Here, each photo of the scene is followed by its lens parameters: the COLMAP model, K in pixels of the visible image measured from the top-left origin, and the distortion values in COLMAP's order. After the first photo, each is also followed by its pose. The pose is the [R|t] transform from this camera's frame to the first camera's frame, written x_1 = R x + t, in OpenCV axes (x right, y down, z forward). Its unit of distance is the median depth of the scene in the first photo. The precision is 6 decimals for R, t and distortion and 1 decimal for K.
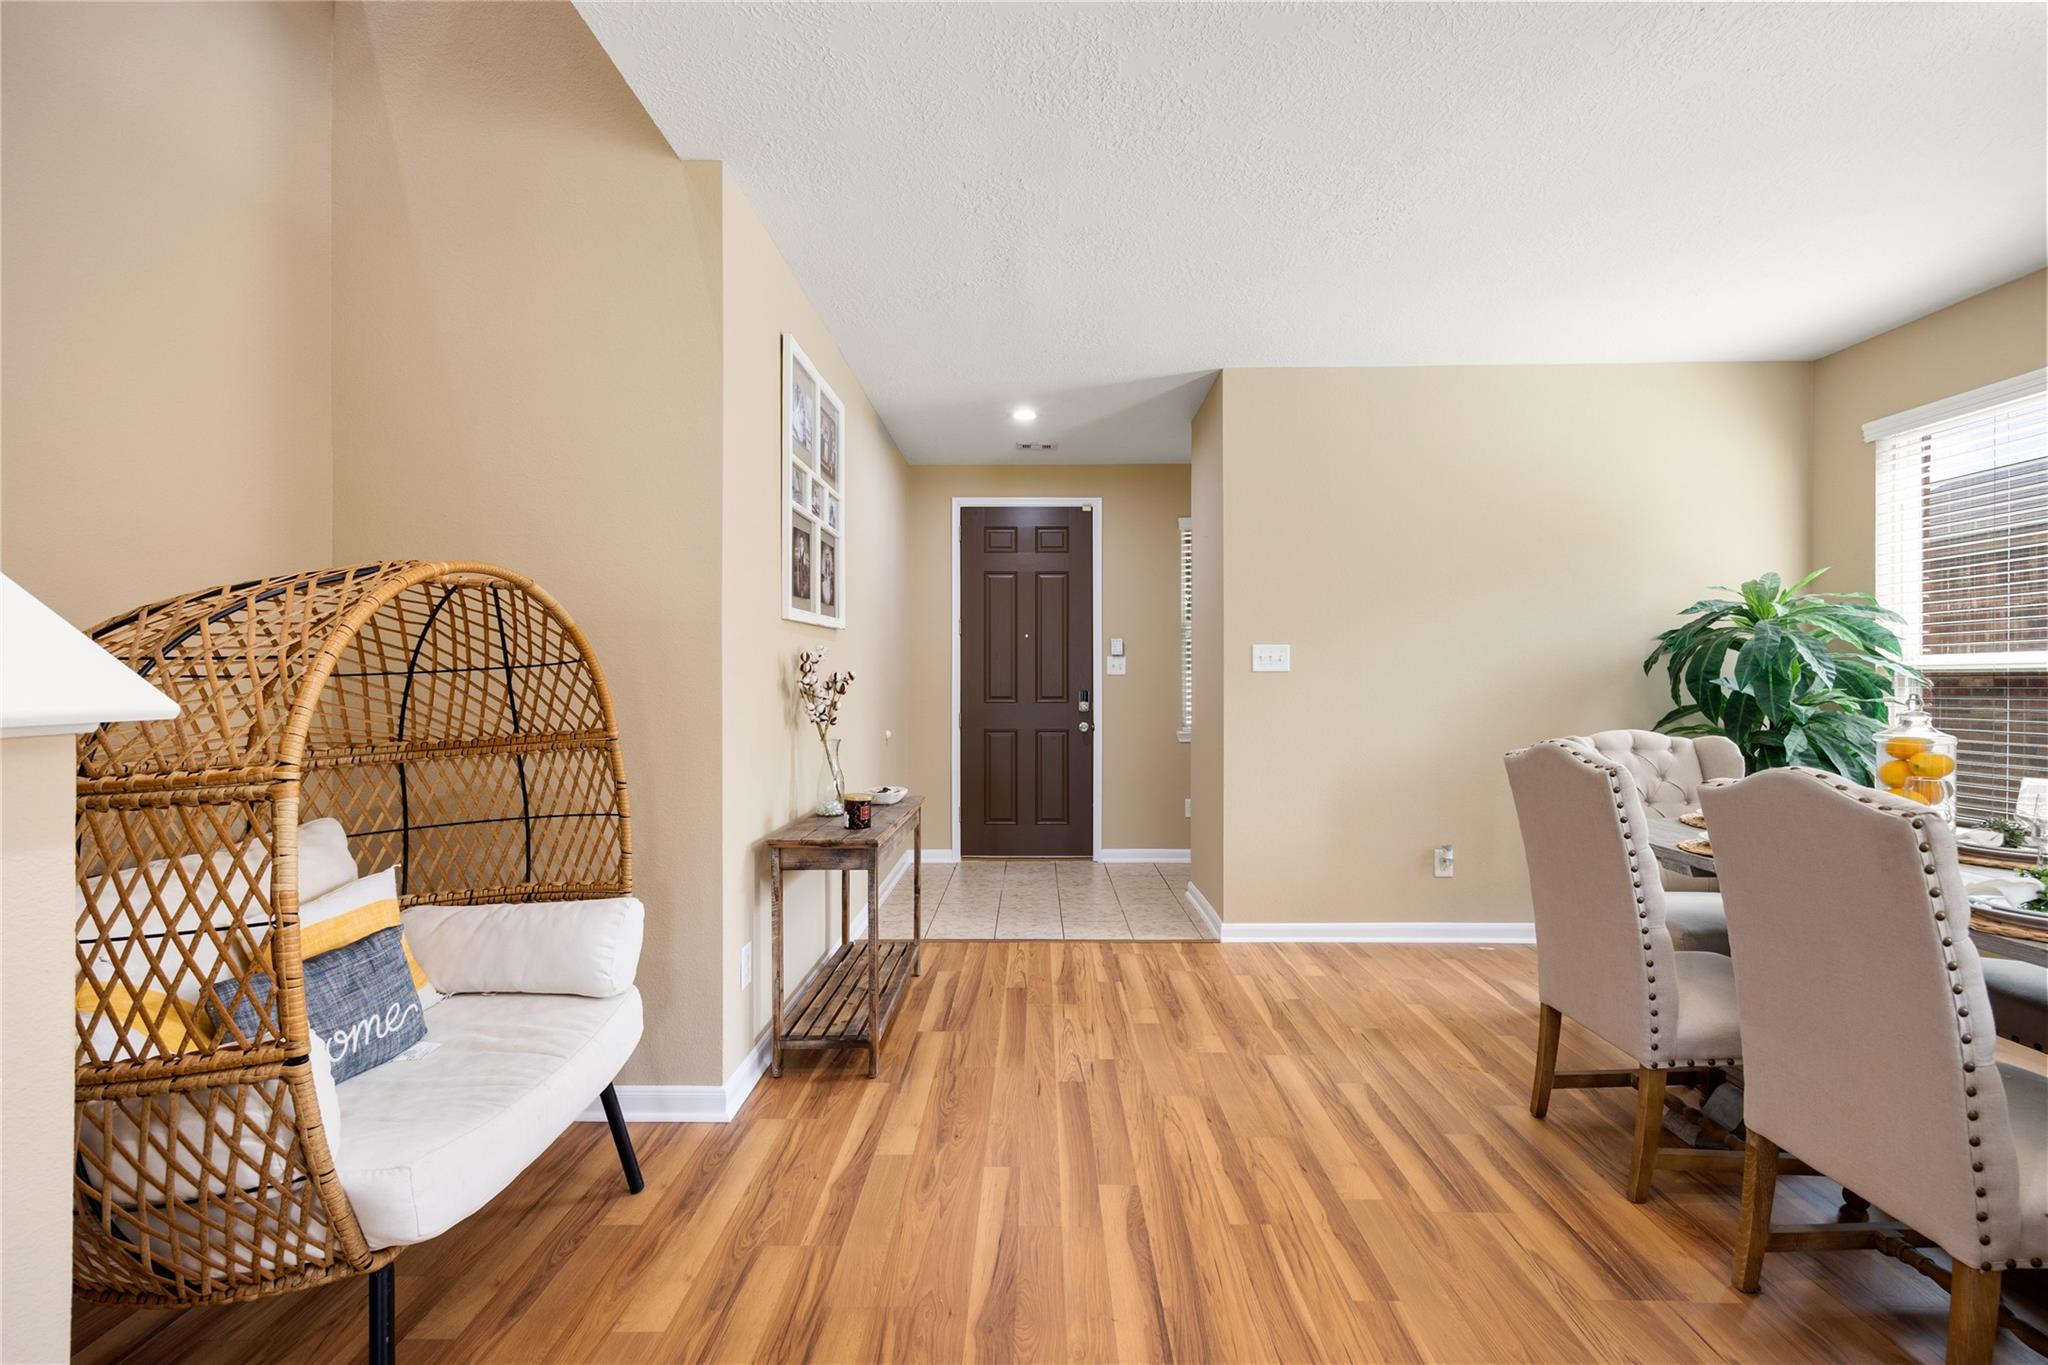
lens RADIAL K [[783.8, 0, 1035.2], [0, 783.8, 690.1], [0, 0, 1]] dist [0.000688, 0.000331]
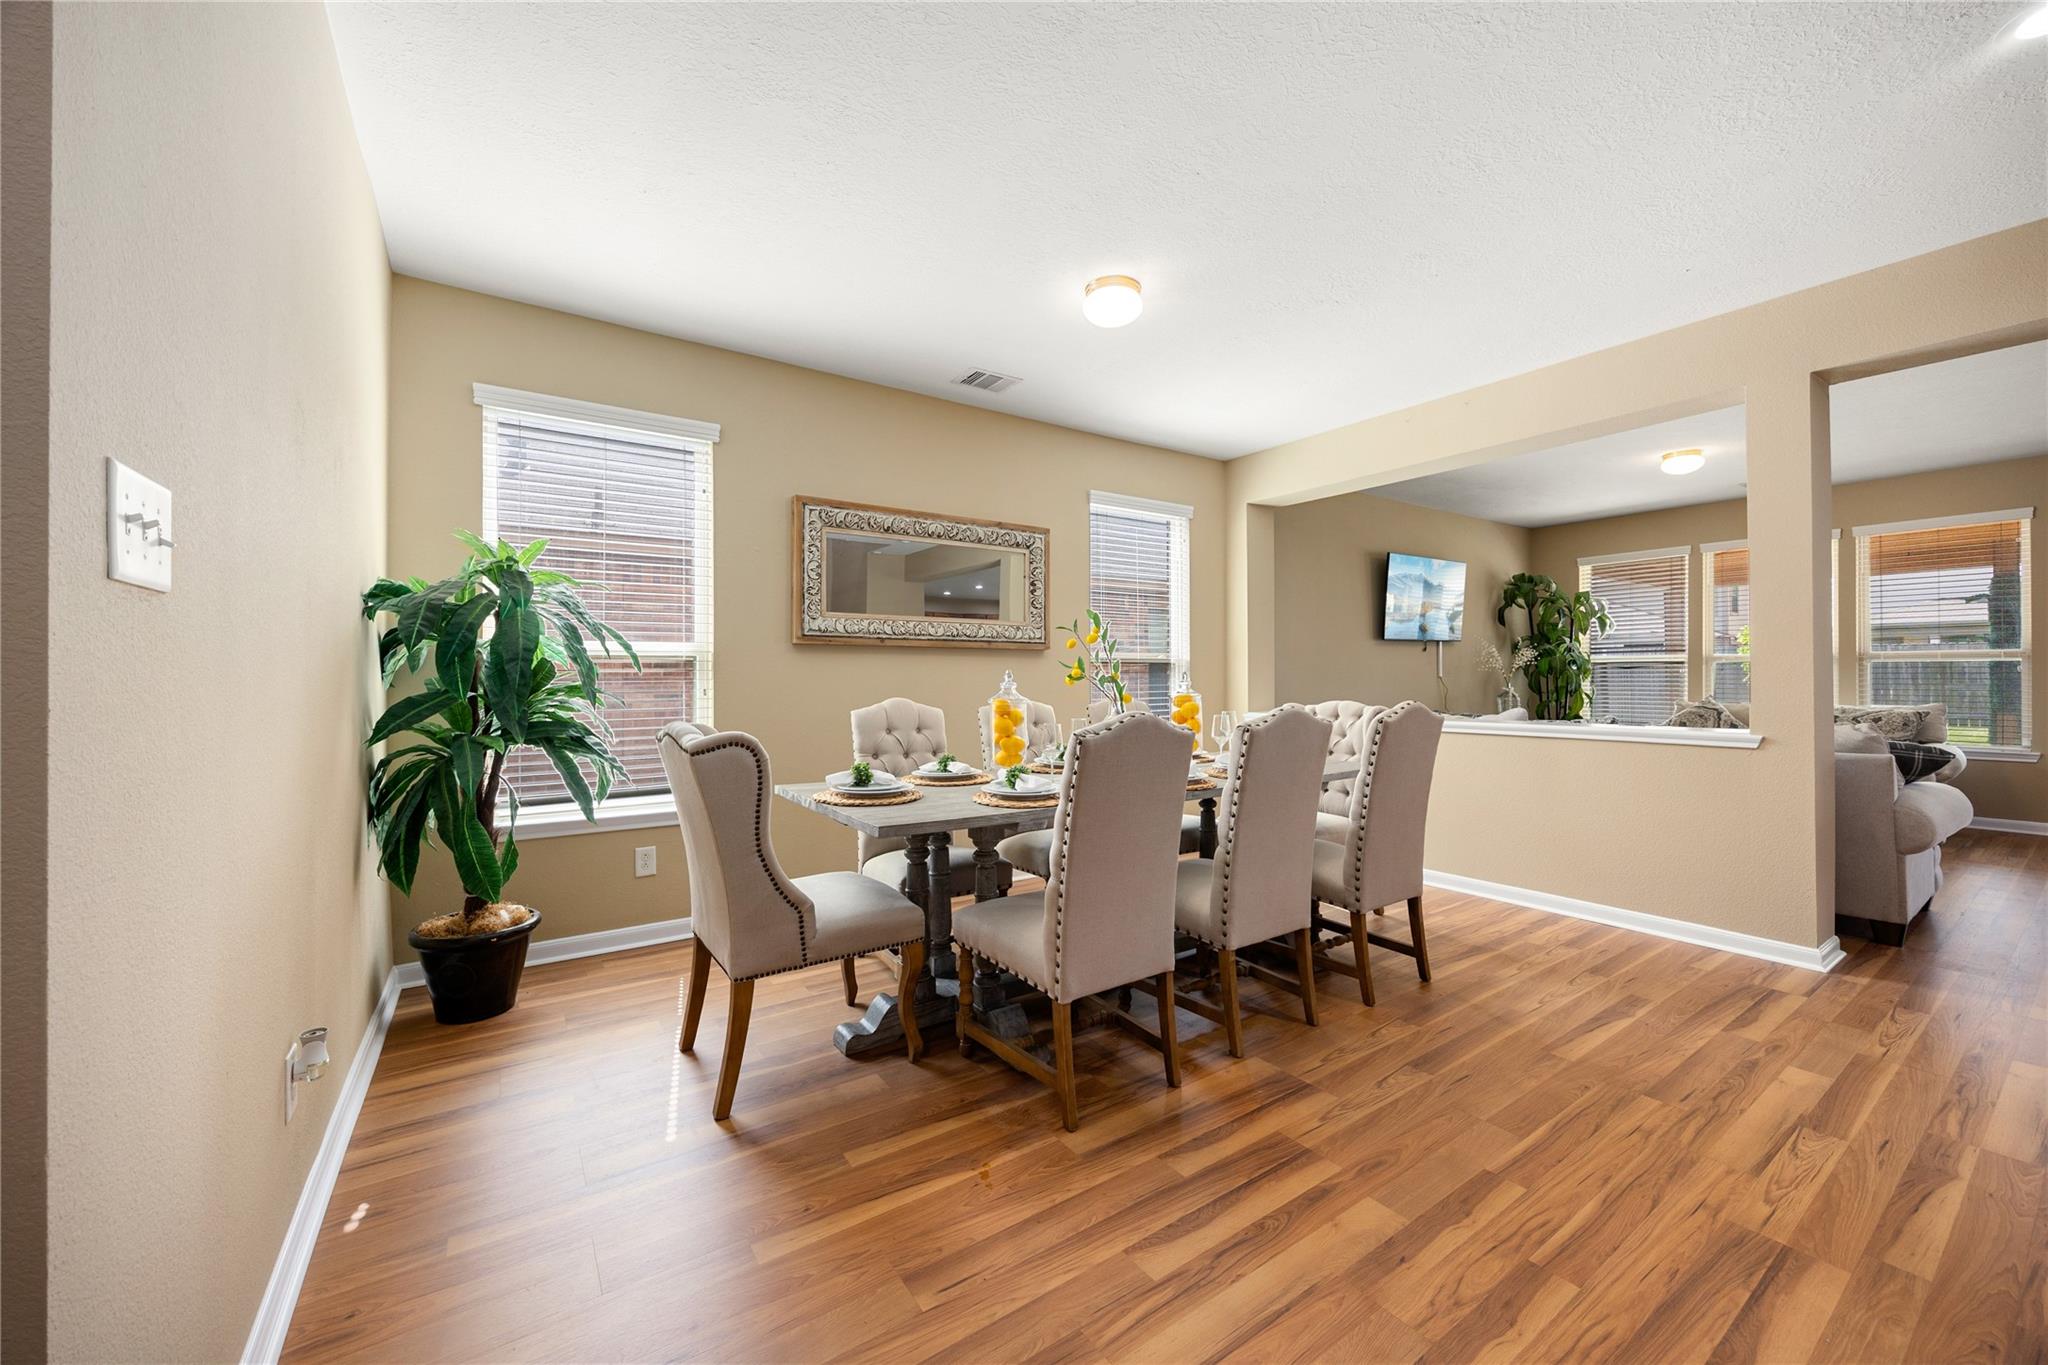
lens RADIAL K [[783.8, 0, 1011.5], [0, 783.8, 679.8], [0, 0, 1]] dist [0.000688, 0.000331]
pose [[-0.571017, 0.003858, 0.820929, -0.094524], [0.004729, 0.999988, -0.001410, 0.016781], [-0.820925, 0.003077, -0.571028, 1.867794]]
